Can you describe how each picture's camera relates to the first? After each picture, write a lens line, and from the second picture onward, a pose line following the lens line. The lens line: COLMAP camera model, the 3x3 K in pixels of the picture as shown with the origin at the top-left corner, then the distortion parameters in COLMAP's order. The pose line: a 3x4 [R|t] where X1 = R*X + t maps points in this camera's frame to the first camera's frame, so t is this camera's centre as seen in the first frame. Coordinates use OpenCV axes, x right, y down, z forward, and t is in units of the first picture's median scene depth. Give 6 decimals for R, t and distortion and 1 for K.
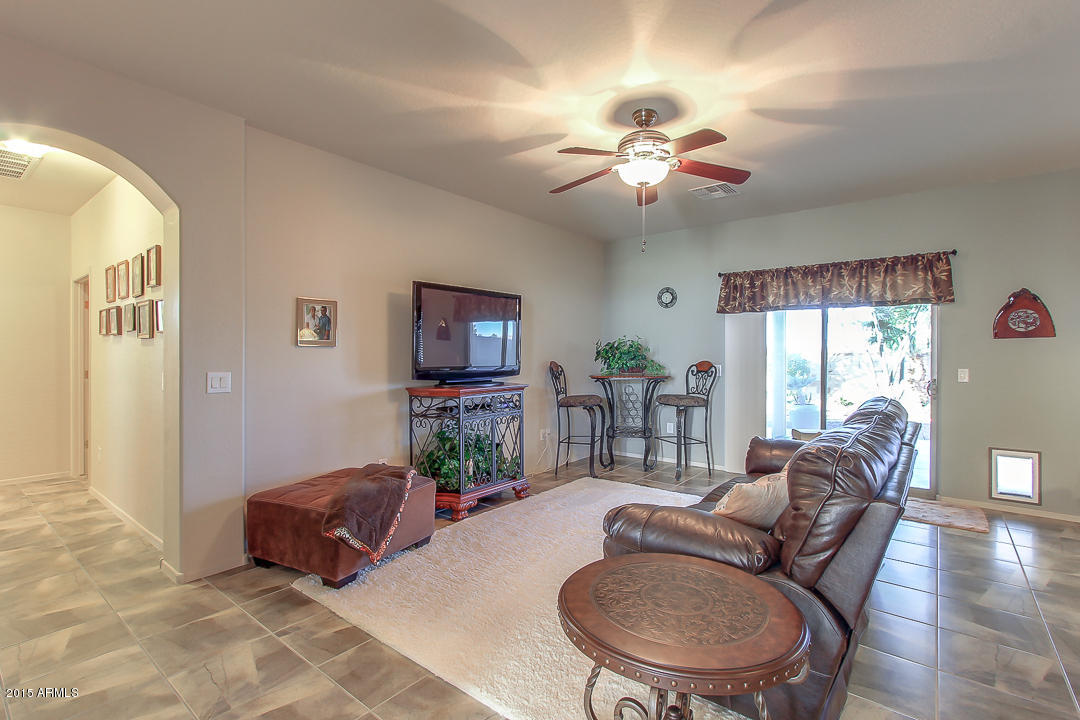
lens RADIAL K [[501.5, 0, 545.9], [0, 501.5, 361.1], [0, 0, 1]] dist [0.002915, 0.000025]
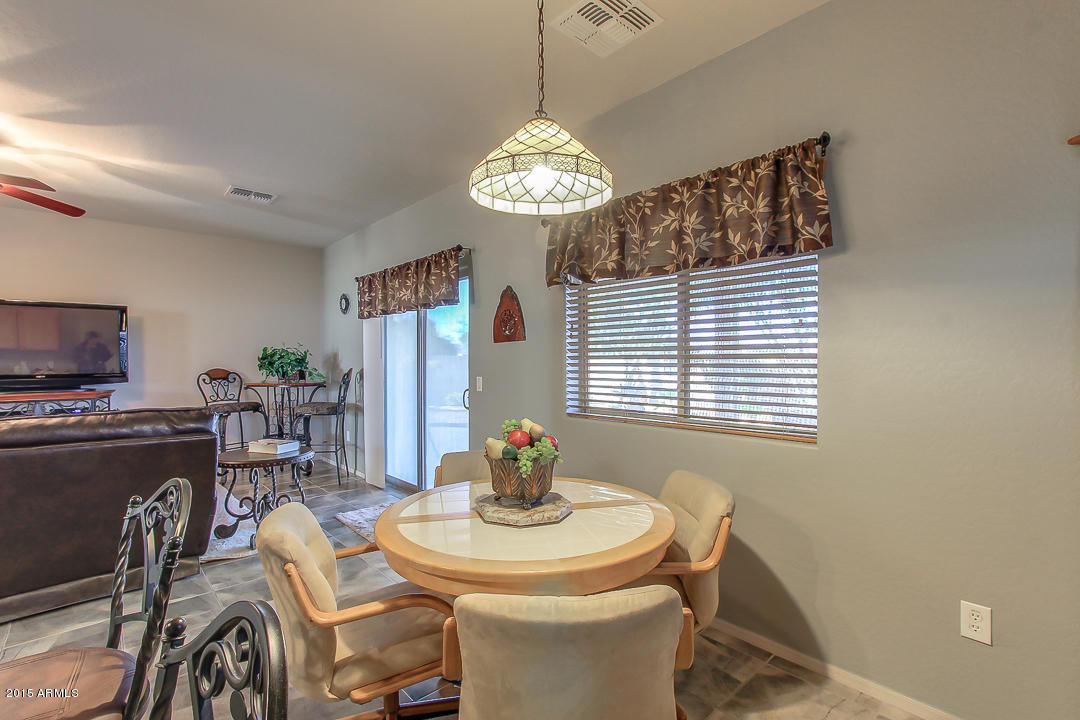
lens RADIAL K [[501.5, 0, 545.9], [0, 501.5, 361.1], [0, 0, 1]] dist [0.002915, 0.000025]
pose [[0.987216, -0.005823, -0.159283, 1.105358], [0.004258, 0.999939, -0.010165, -0.002712], [0.159333, 0.009356, 0.987181, 0.133430]]
